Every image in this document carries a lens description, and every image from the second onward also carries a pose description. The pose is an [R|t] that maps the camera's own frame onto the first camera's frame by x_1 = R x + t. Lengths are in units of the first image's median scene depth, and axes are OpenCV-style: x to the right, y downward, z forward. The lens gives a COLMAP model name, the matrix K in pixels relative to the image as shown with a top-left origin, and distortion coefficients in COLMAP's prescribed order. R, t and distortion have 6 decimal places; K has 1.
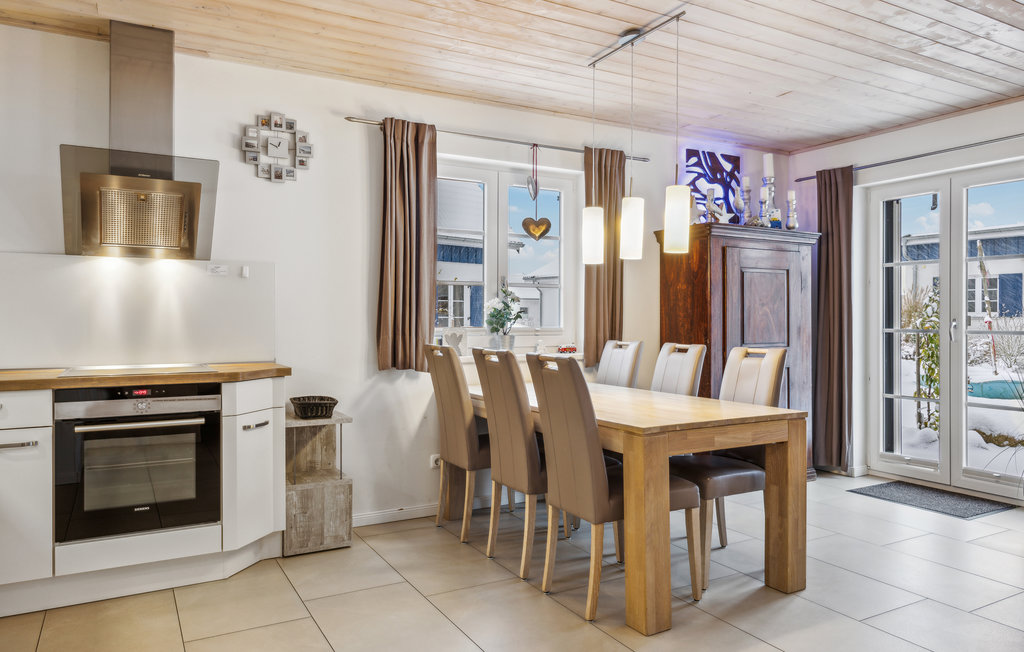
lens RADIAL K [[708.1, 0, 513.8], [0, 708.1, 320.4], [0, 0, 1]] dist [0.012026, 0.007503]
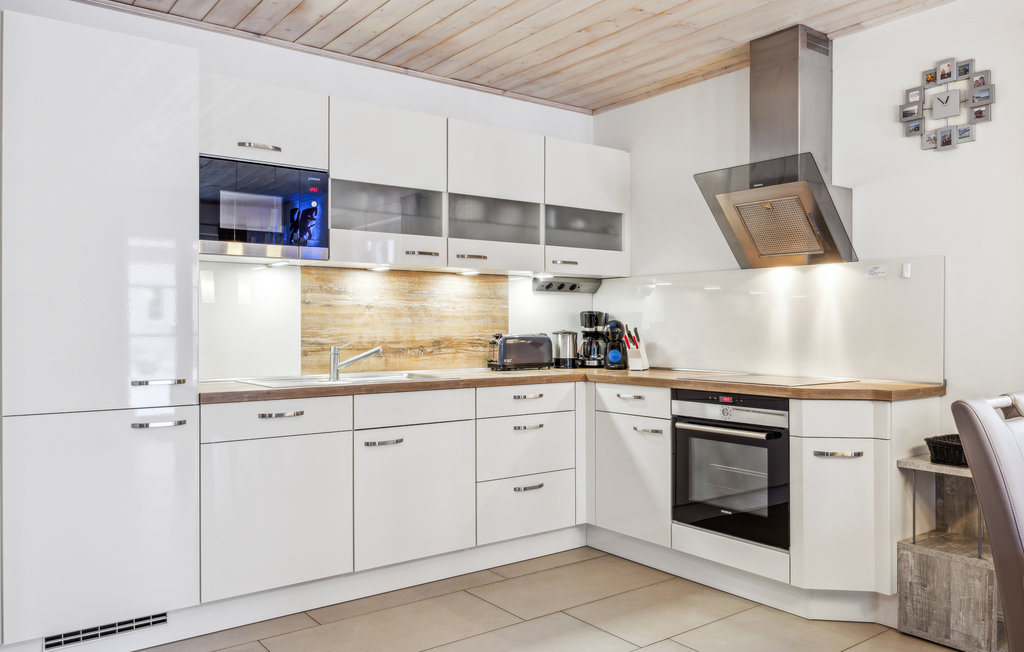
lens RADIAL K [[772.7, 0, 512.4], [0, 772.7, 329.9], [0, 0, 1]] dist [0.000483, -0.003236]
pose [[0.136642, 0.002798, -0.990616, 0.476009], [-0.004866, 0.999986, 0.002153, -0.000153], [0.990608, 0.004526, 0.136654, 0.470264]]
